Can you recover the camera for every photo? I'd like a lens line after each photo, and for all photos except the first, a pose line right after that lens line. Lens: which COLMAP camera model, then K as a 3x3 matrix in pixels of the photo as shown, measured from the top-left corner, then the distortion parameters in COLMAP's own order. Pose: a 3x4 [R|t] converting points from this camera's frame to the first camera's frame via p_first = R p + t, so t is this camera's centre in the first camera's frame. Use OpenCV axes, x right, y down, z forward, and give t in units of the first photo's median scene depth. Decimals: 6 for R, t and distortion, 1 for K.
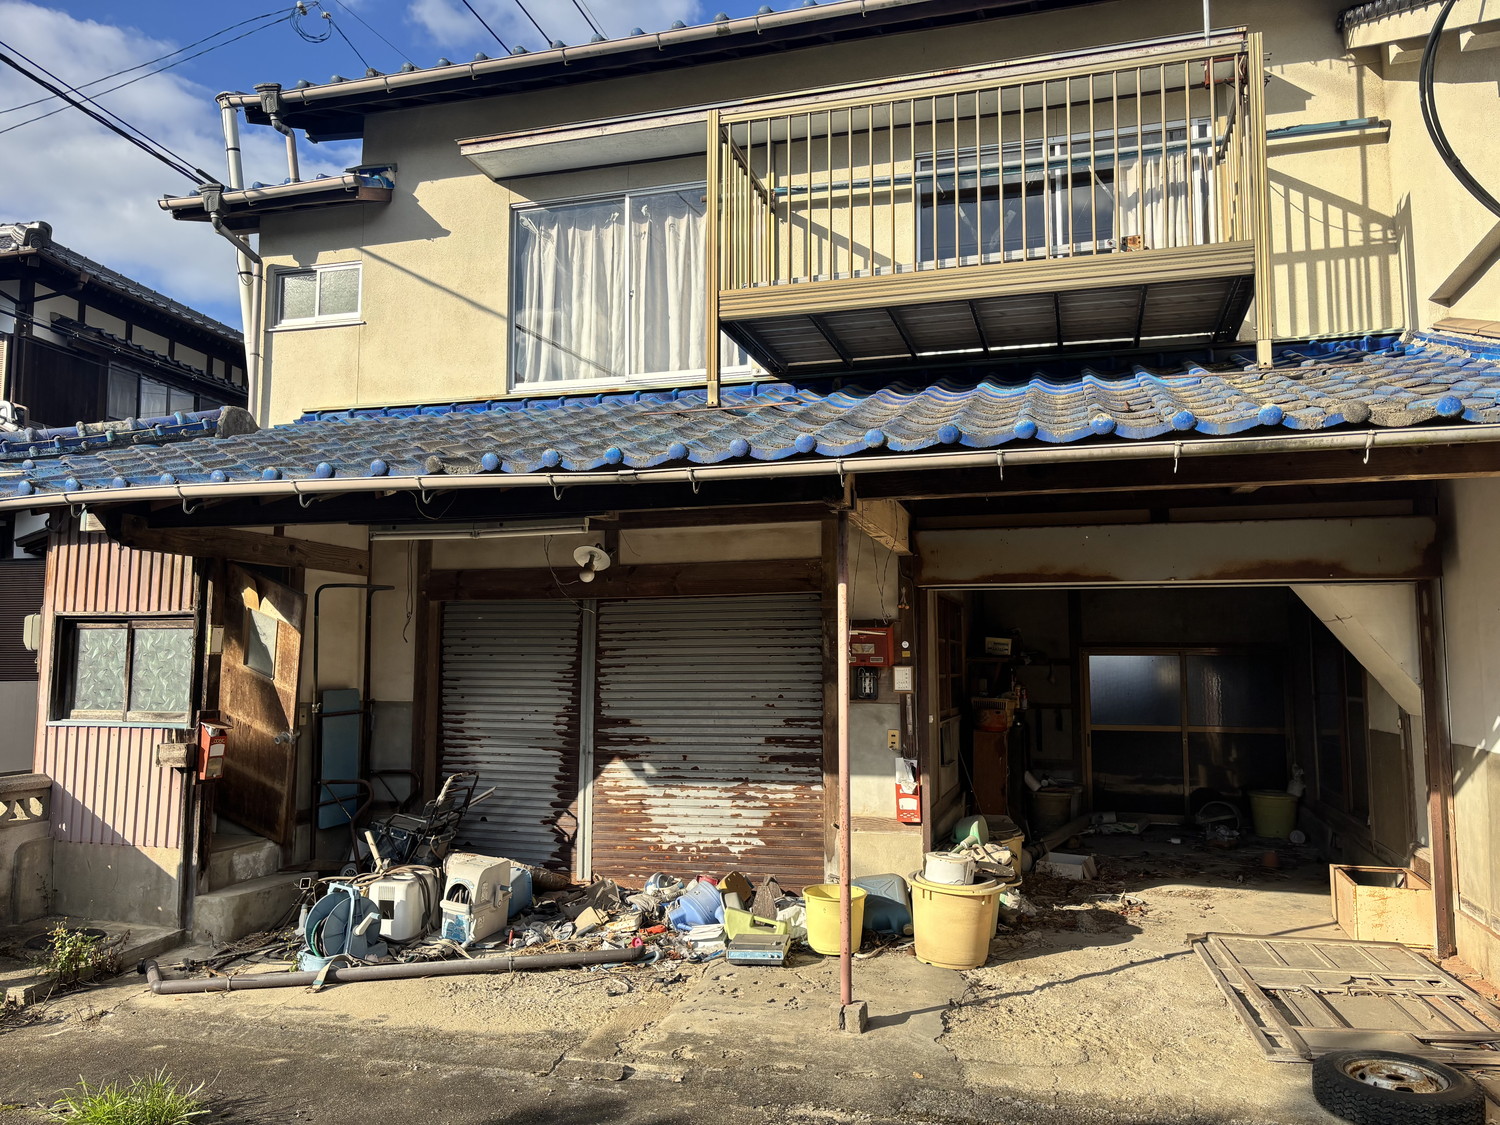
lens RADIAL K [[1128.4, 0, 741.3], [0, 1128.4, 569.2], [0, 0, 1]] dist [0.066977, -0.073411]
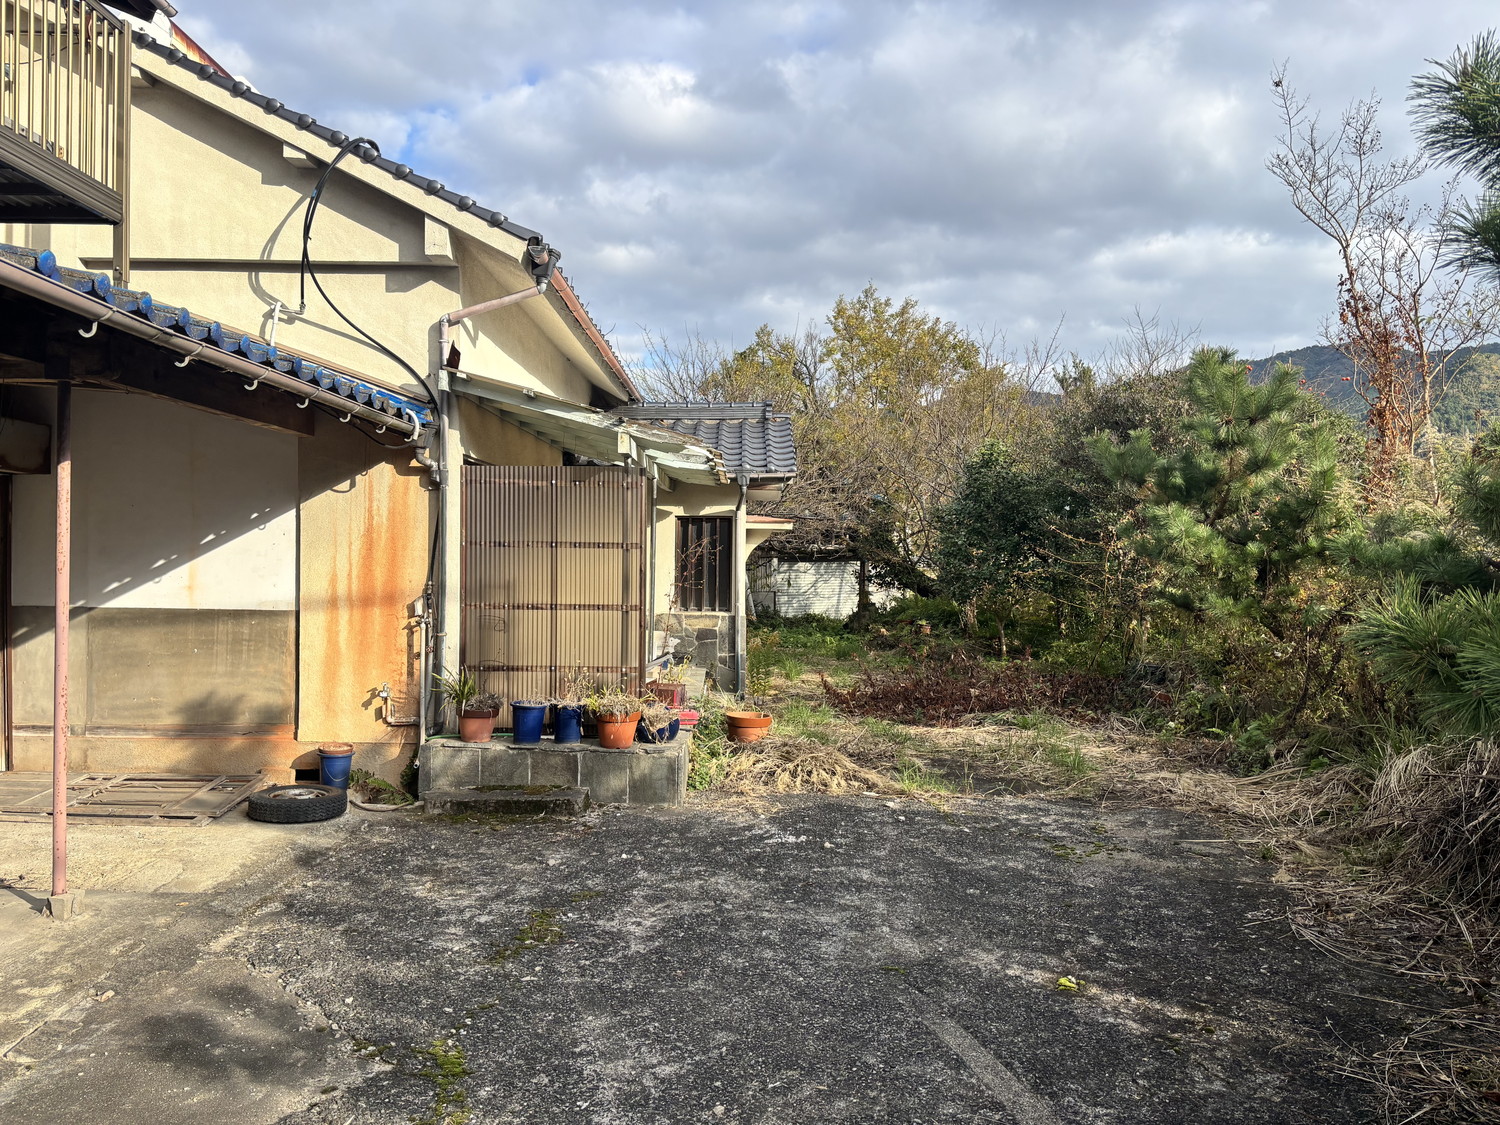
lens RADIAL K [[1128.4, 0, 742.3], [0, 1128.4, 560.6], [0, 0, 1]] dist [0.066977, -0.073411]
pose [[-0.290629, -0.011019, 0.956772, -1.081862], [-0.094106, 0.995415, -0.017122, 0.063304], [-0.952197, -0.095015, -0.290333, 0.807302]]
